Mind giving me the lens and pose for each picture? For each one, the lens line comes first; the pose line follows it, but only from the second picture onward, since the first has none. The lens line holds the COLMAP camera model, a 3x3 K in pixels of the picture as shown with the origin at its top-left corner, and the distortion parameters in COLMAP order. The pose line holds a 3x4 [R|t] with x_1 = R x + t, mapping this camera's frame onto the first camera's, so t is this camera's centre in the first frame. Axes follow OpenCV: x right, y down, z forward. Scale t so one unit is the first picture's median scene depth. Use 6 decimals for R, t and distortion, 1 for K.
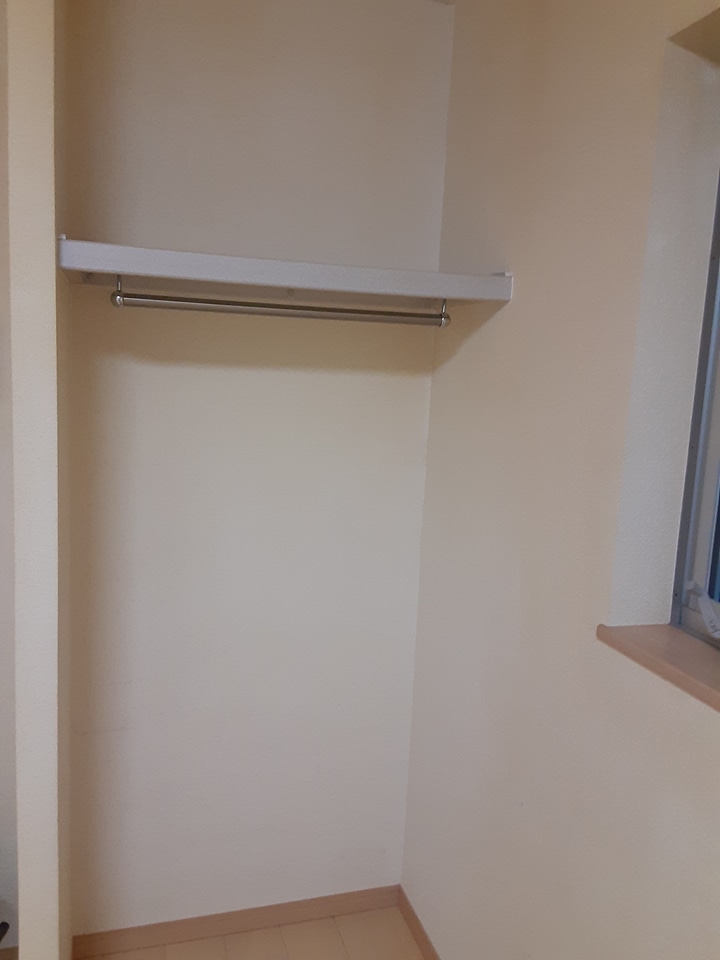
lens RADIAL K [[764.6, 0, 352.3], [0, 764.6, 474.9], [0, 0, 1]] dist [0.130130, -0.218845]
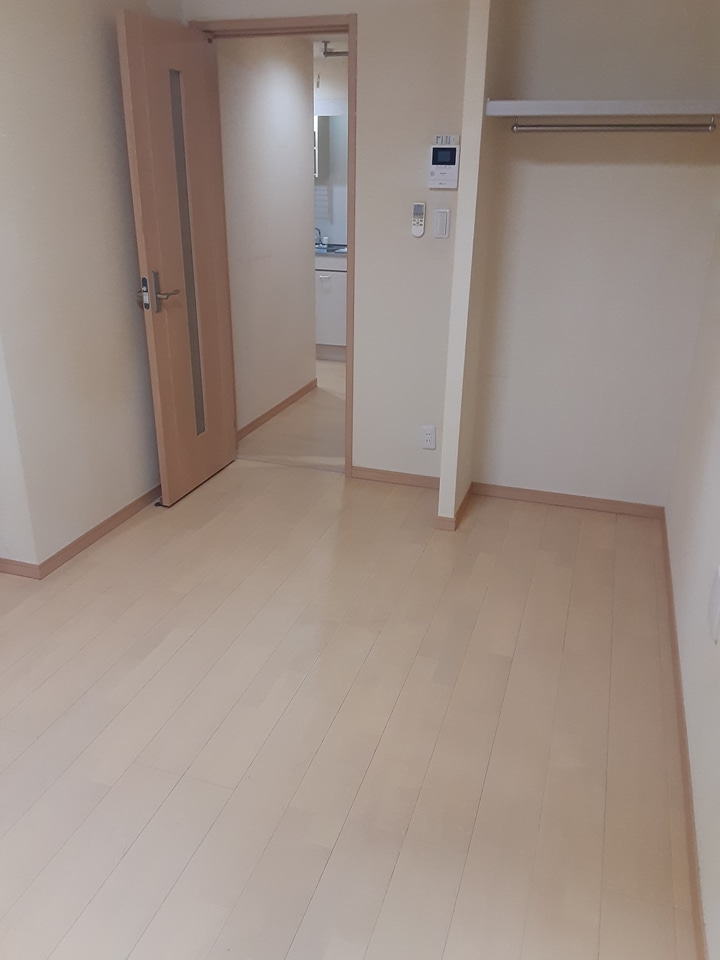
lens RADIAL K [[764.6, 0, 352.3], [0, 764.6, 474.9], [0, 0, 1]] dist [0.130130, -0.218845]
pose [[0.809326, 0.186766, -0.556876, 0.560845], [-0.056973, 0.968590, 0.242047, 0.149893], [0.584590, -0.164168, 0.794546, -0.846701]]
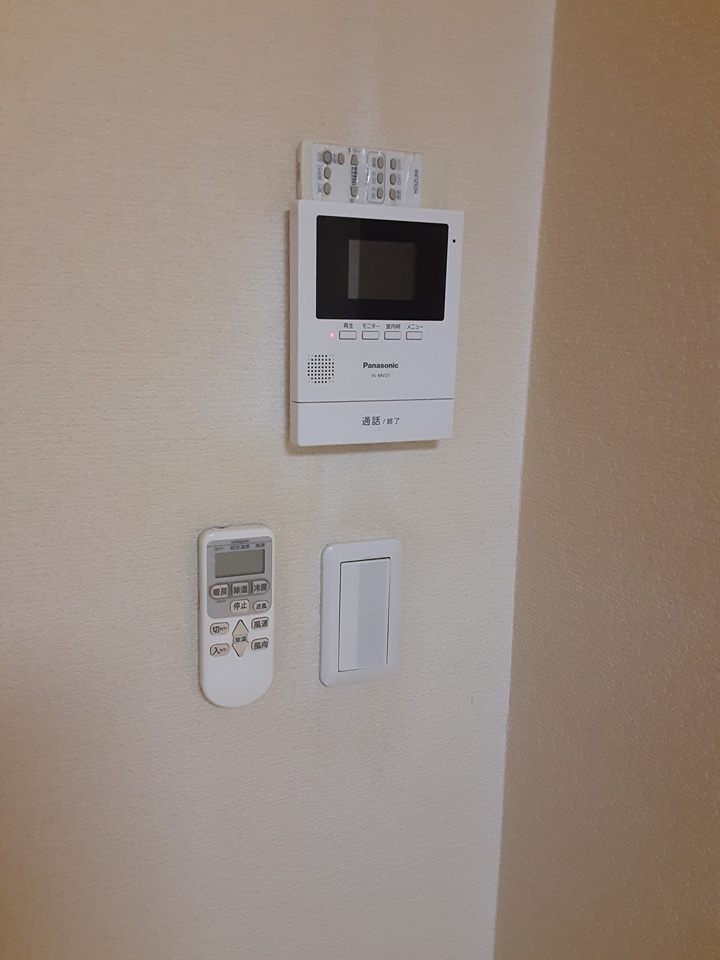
lens RADIAL K [[764.6, 0, 352.3], [0, 764.6, 474.9], [0, 0, 1]] dist [0.130130, -0.218845]
pose [[0.995213, -0.044913, 0.086795, -0.558345], [0.039101, 0.996950, 0.067536, -0.108065], [-0.089563, -0.063819, 0.993934, 0.676631]]
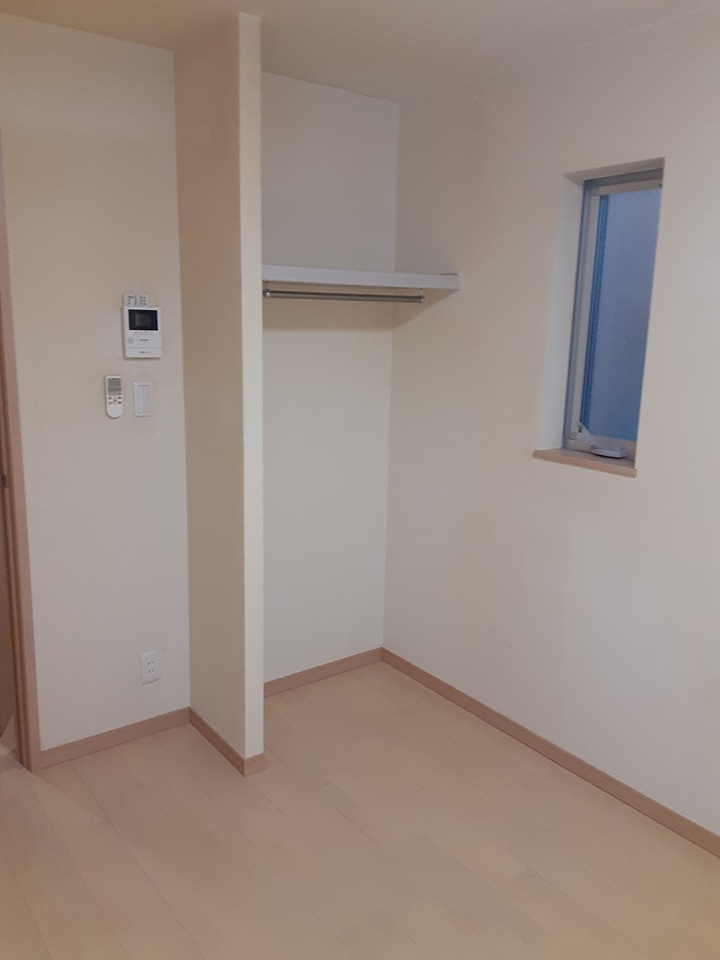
lens RADIAL K [[764.6, 0, 352.3], [0, 764.6, 474.9], [0, 0, 1]] dist [0.130130, -0.218845]
pose [[0.942778, -0.091376, 0.320657, -0.645702], [0.068126, 0.994217, 0.083016, 0.040037], [-0.326388, -0.056420, 0.943551, -0.641200]]
